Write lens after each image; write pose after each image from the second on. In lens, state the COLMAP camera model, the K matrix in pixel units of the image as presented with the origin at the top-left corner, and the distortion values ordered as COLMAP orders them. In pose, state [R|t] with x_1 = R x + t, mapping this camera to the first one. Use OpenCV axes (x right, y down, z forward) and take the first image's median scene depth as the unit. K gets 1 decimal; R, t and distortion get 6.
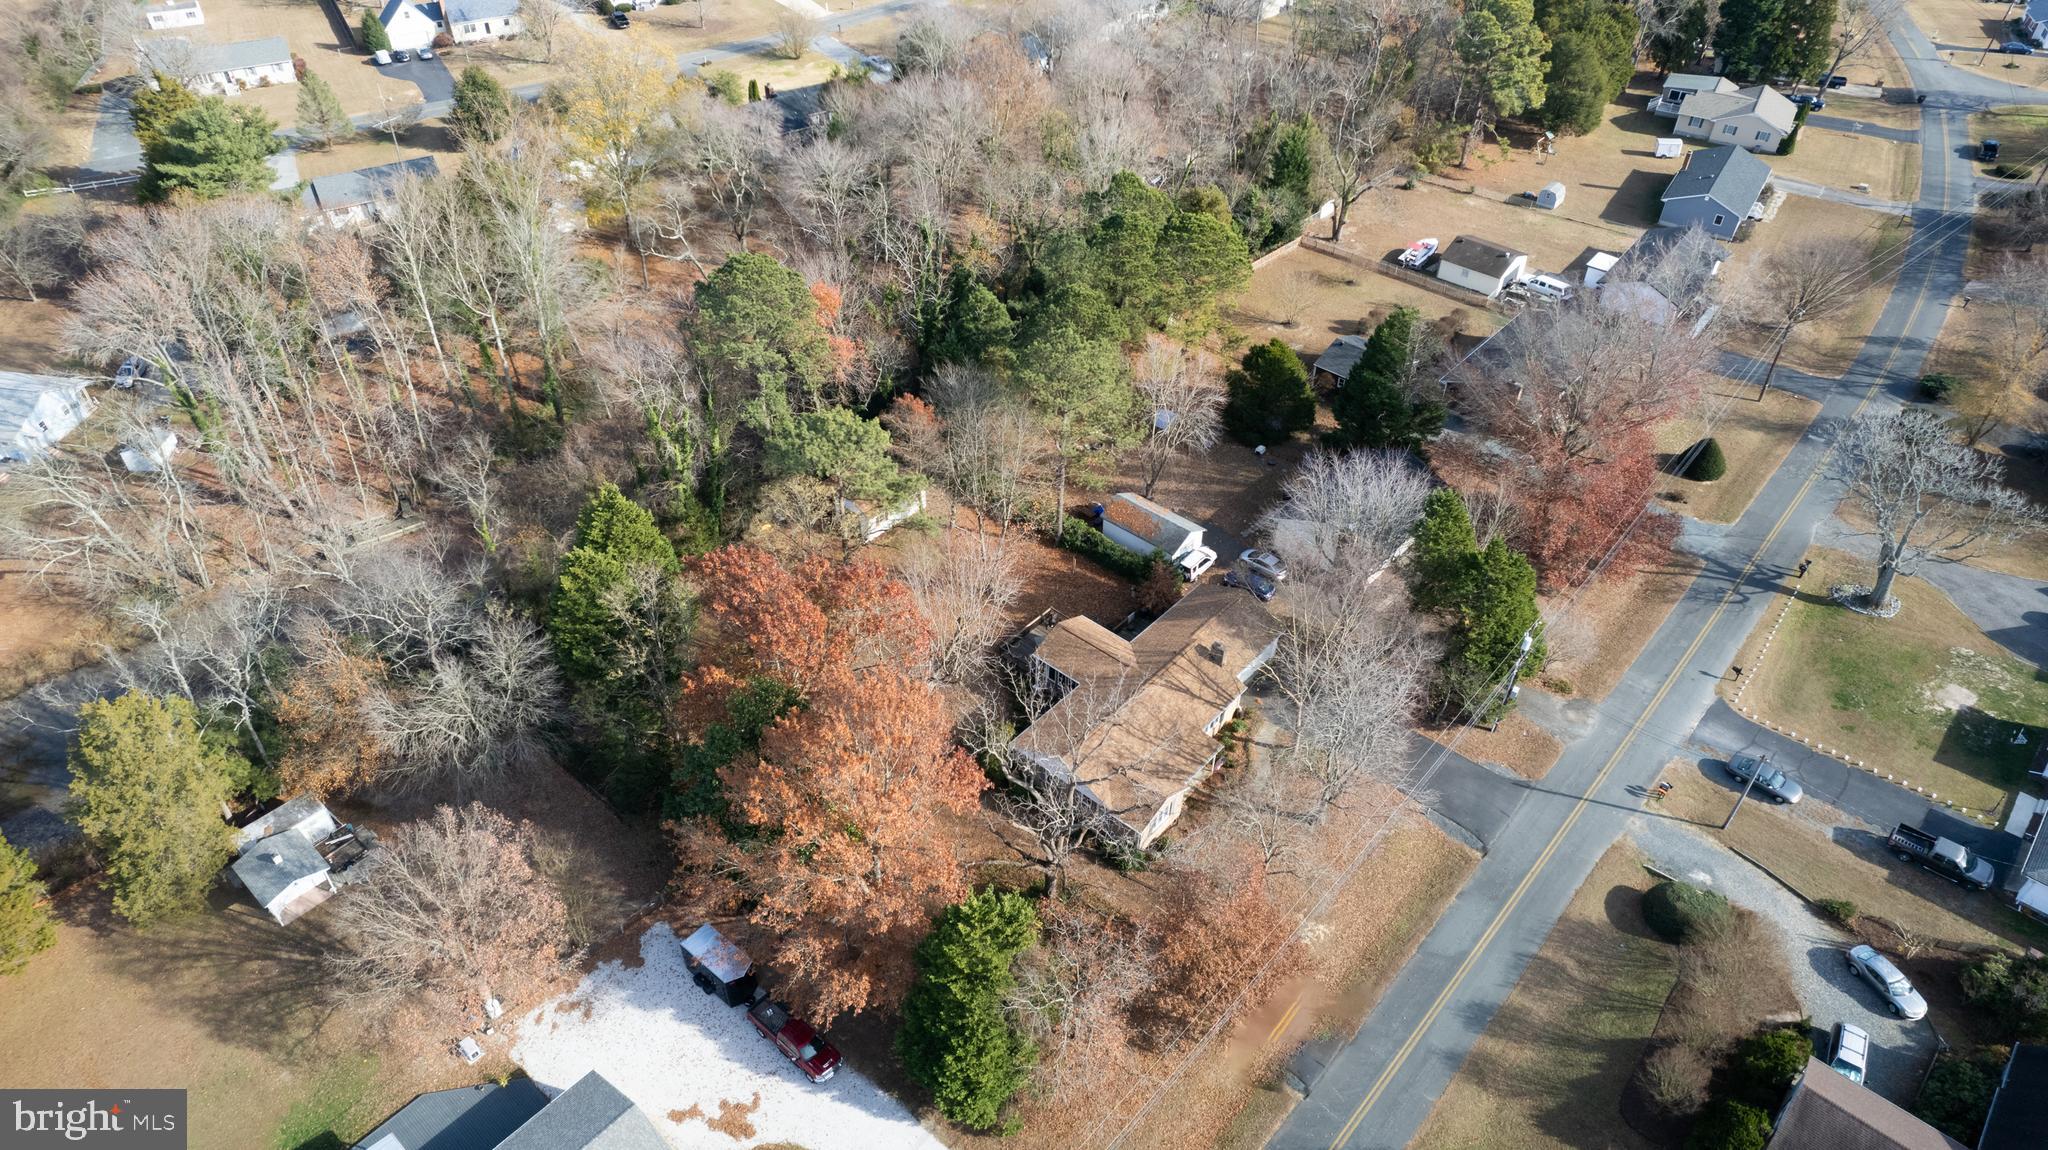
lens RADIAL K [[1308.6, 0, 1015.0], [0, 1308.6, 570.4], [0, 0, 1]] dist [-0.076061, 0.071926]
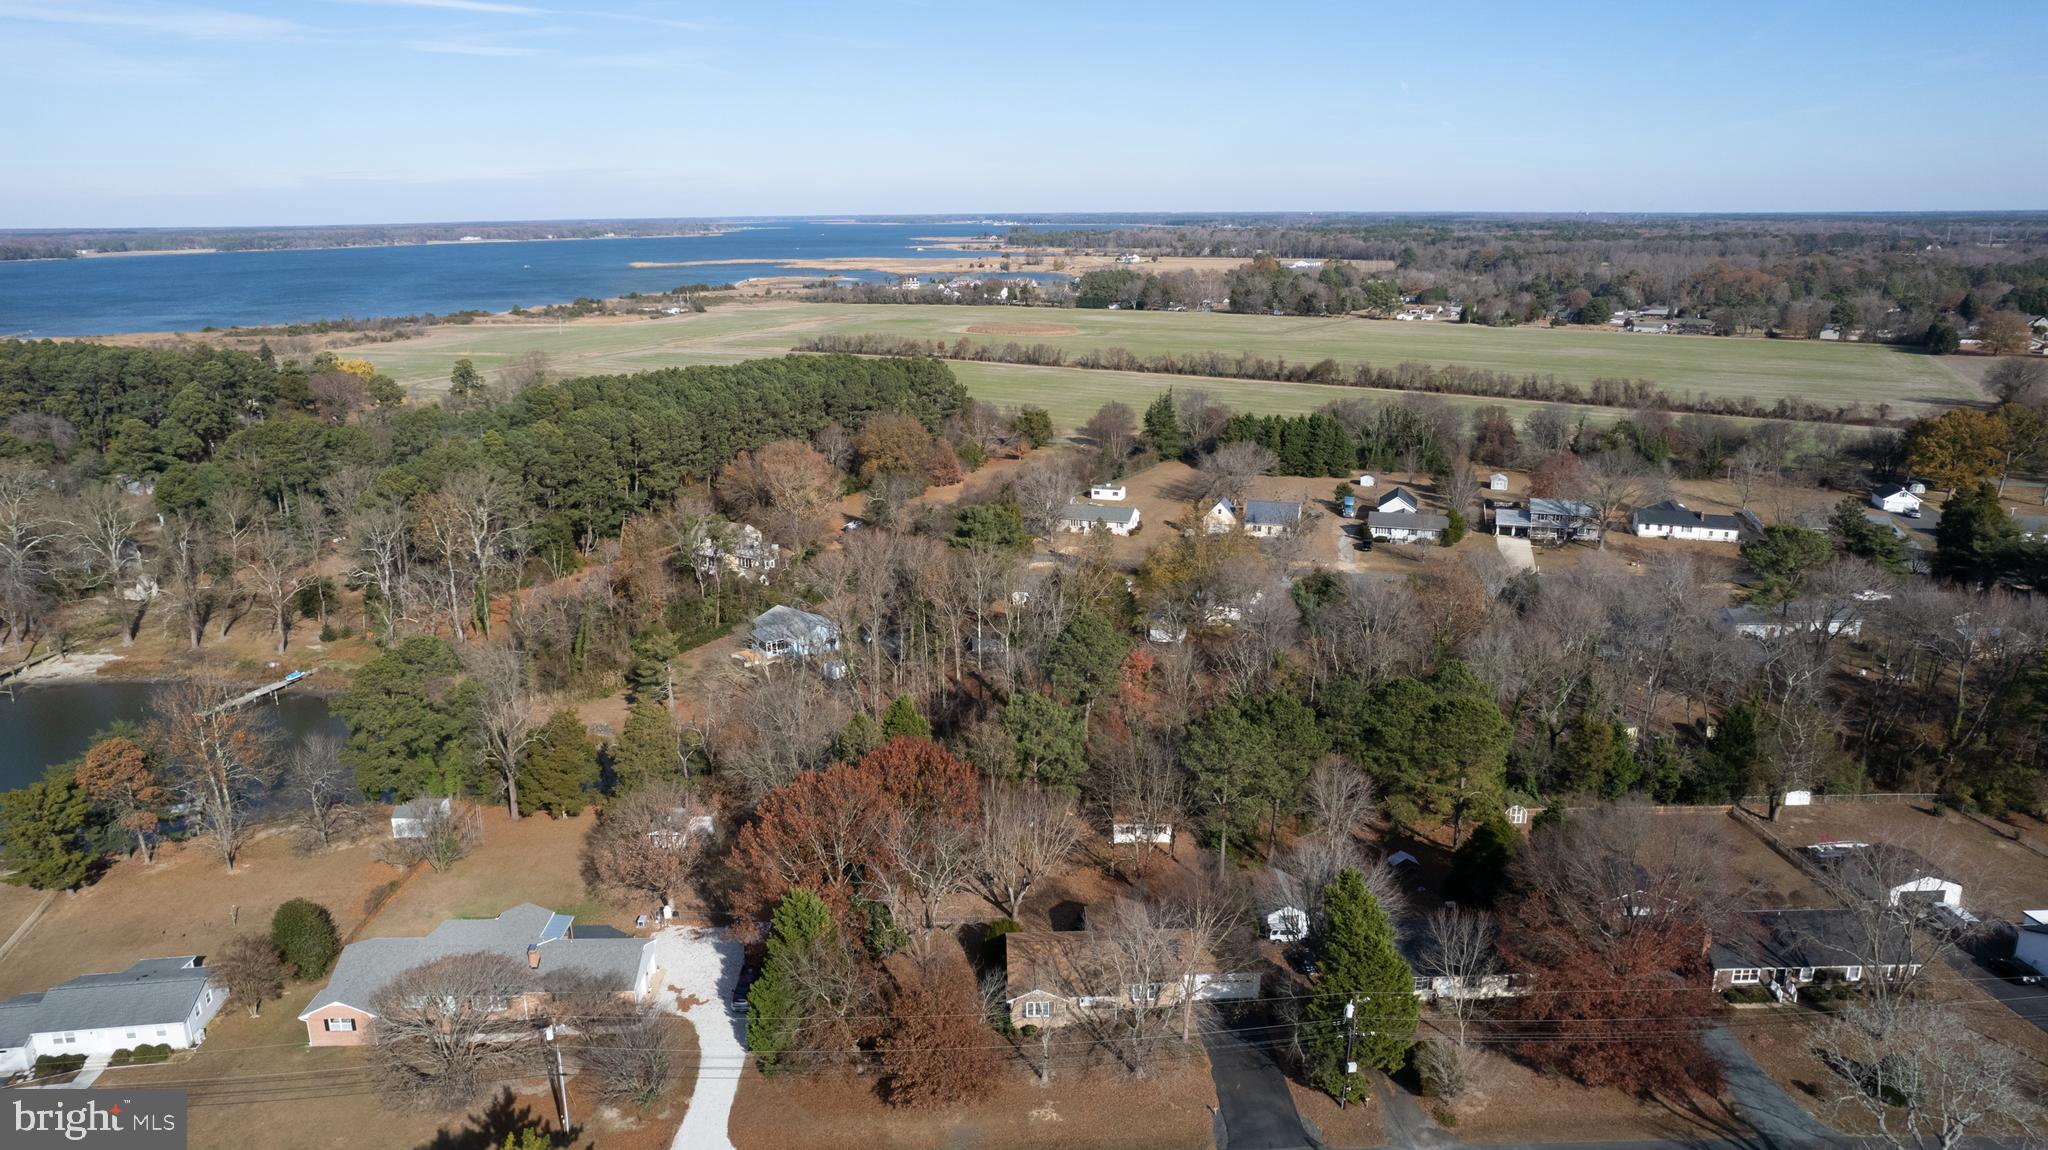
lens RADIAL K [[1344.3, 0, 1018.9], [0, 1344.3, 571.0], [0, 0, 1]] dist [-0.075308, 0.071281]
pose [[0.680875, 0.172755, -0.711734, 0.867554], [-0.460264, 0.856842, -0.232332, 0.116662], [0.569708, 0.485775, 0.662915, -0.097246]]
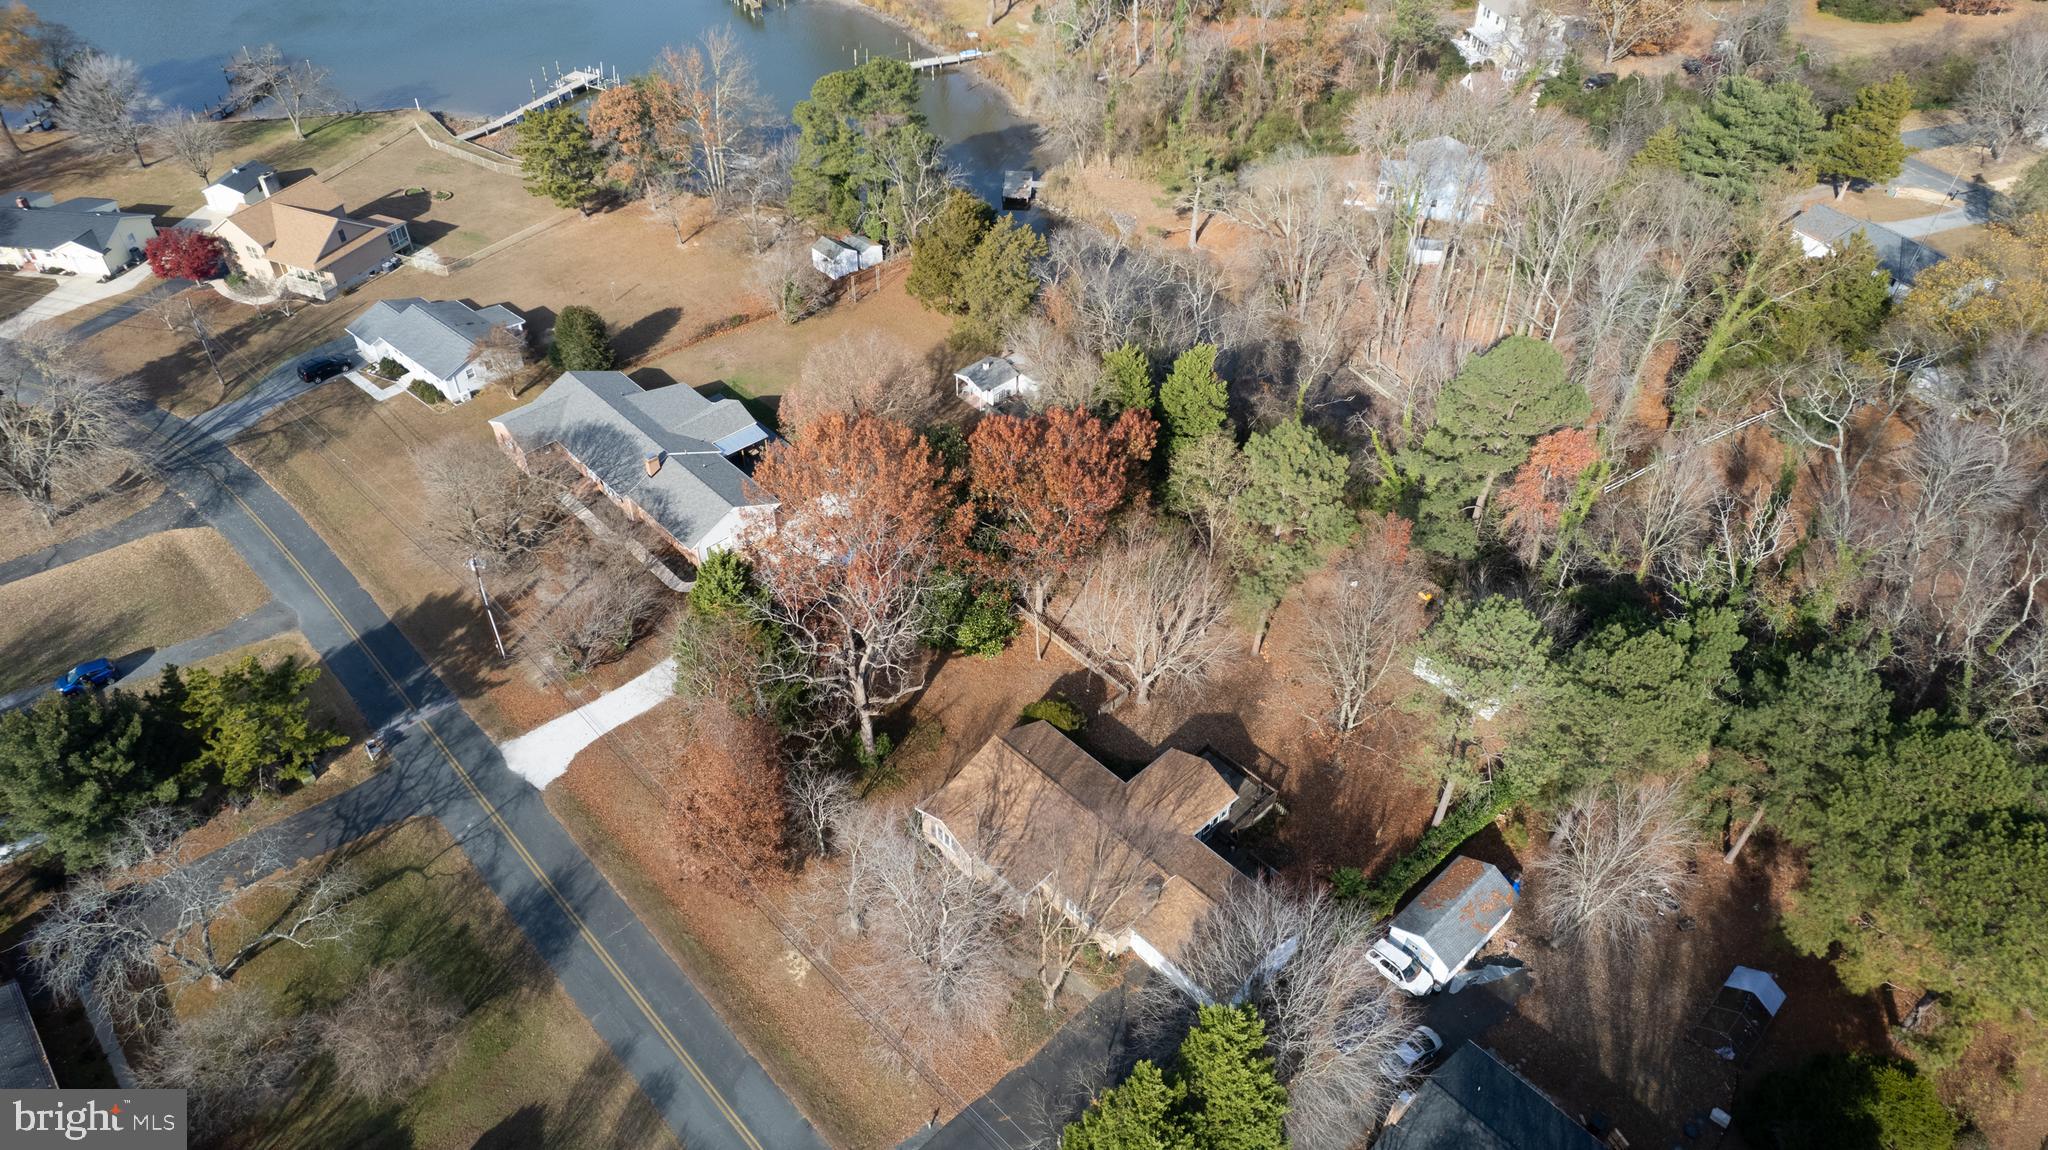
lens RADIAL K [[1275.2, 0, 979.8], [0, 1275.2, 577.3], [0, 0, 1]] dist [-0.002678, -0.000309]
pose [[-0.110001, 0.653372, -0.749002, 0.622129], [-0.635738, 0.533016, 0.558329, -0.415014], [0.764027, 0.537586, 0.356741, 0.509742]]
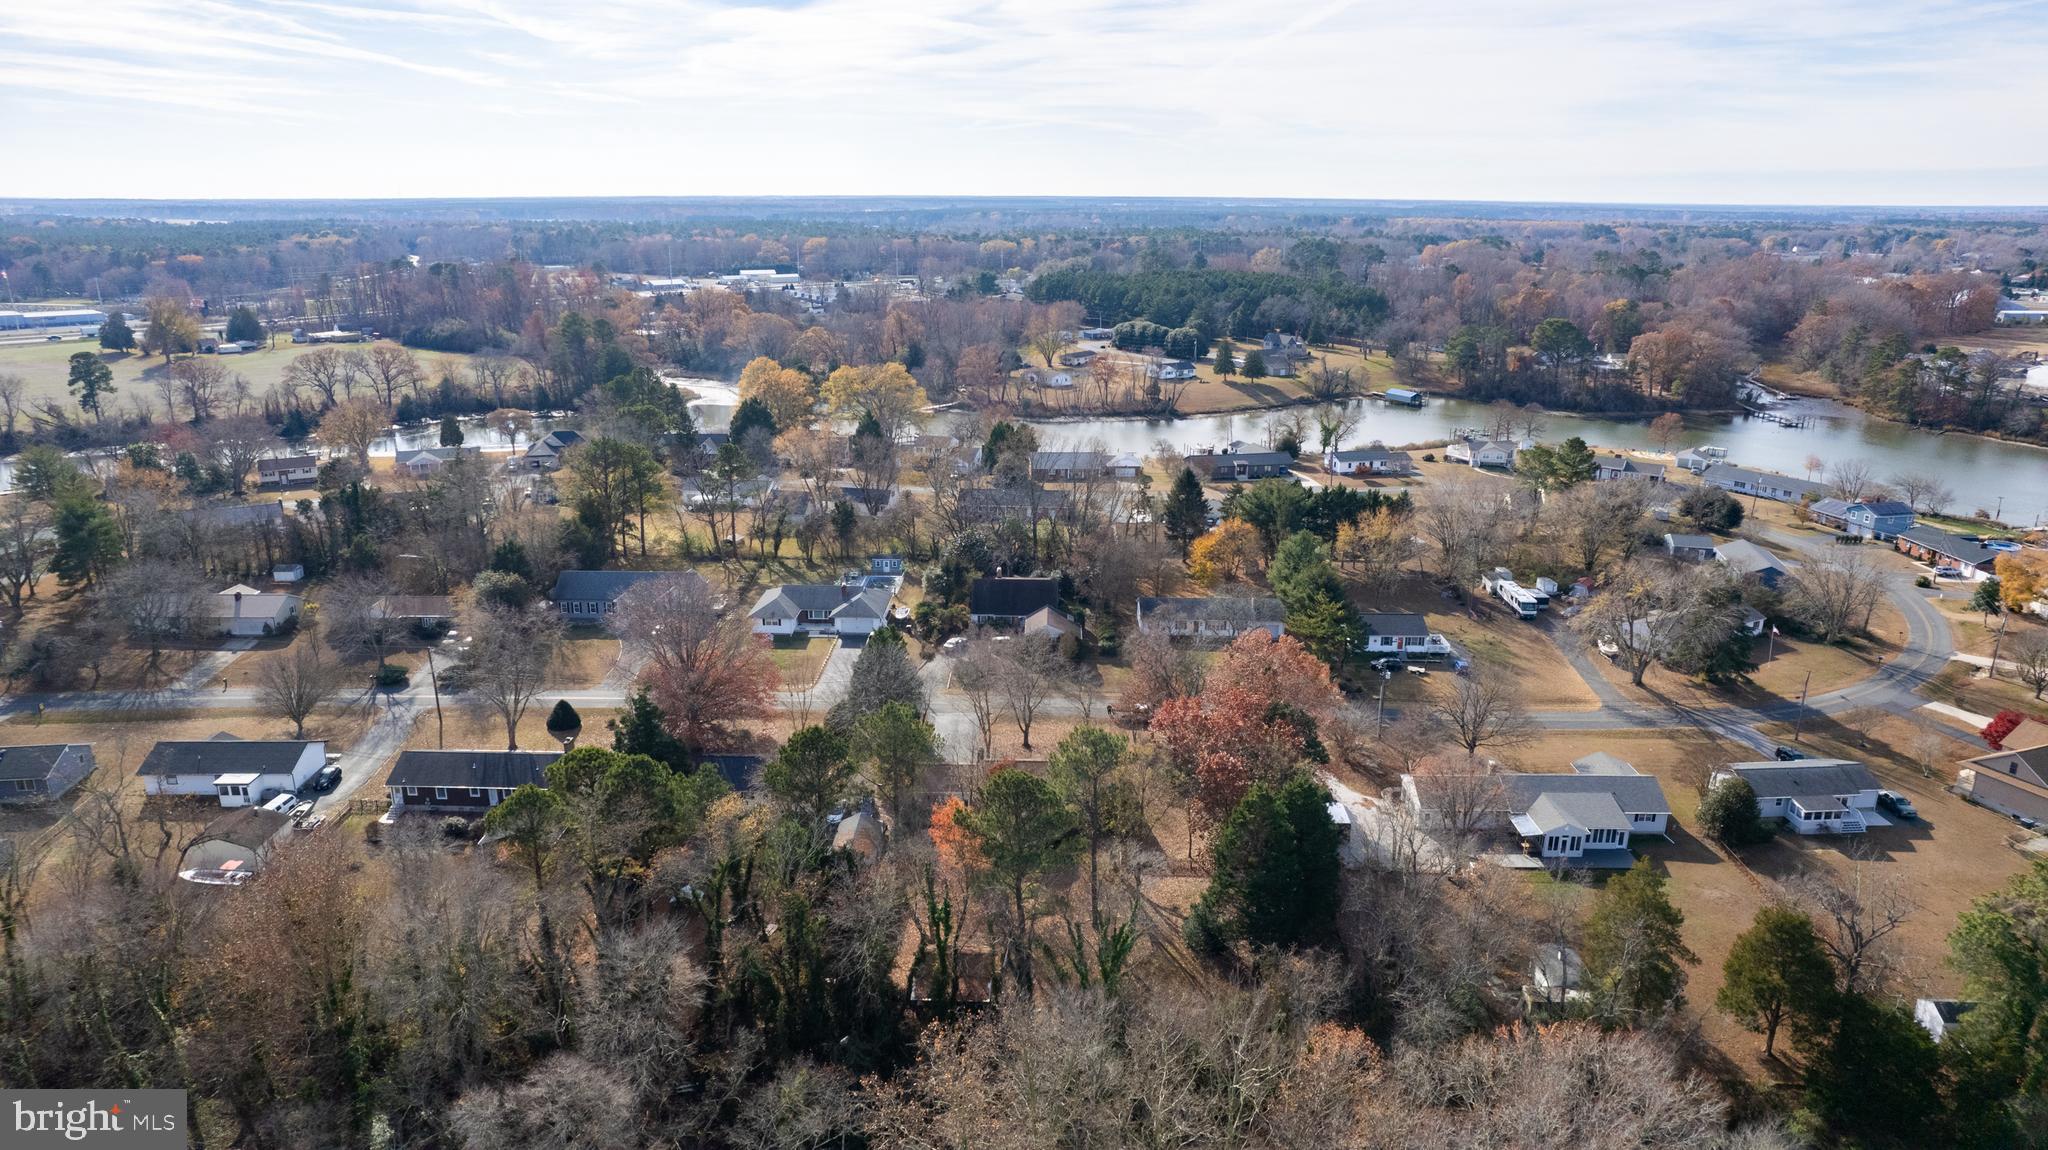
lens RADIAL K [[1308.6, 0, 1015.0], [0, 1308.6, 570.4], [0, 0, 1]] dist [-0.076061, 0.071926]
pose [[-0.649281, -0.230952, 0.724635, -0.932024], [0.479090, 0.615782, 0.625529, -1.004715], [-0.590684, 0.753309, -0.289169, 1.224053]]
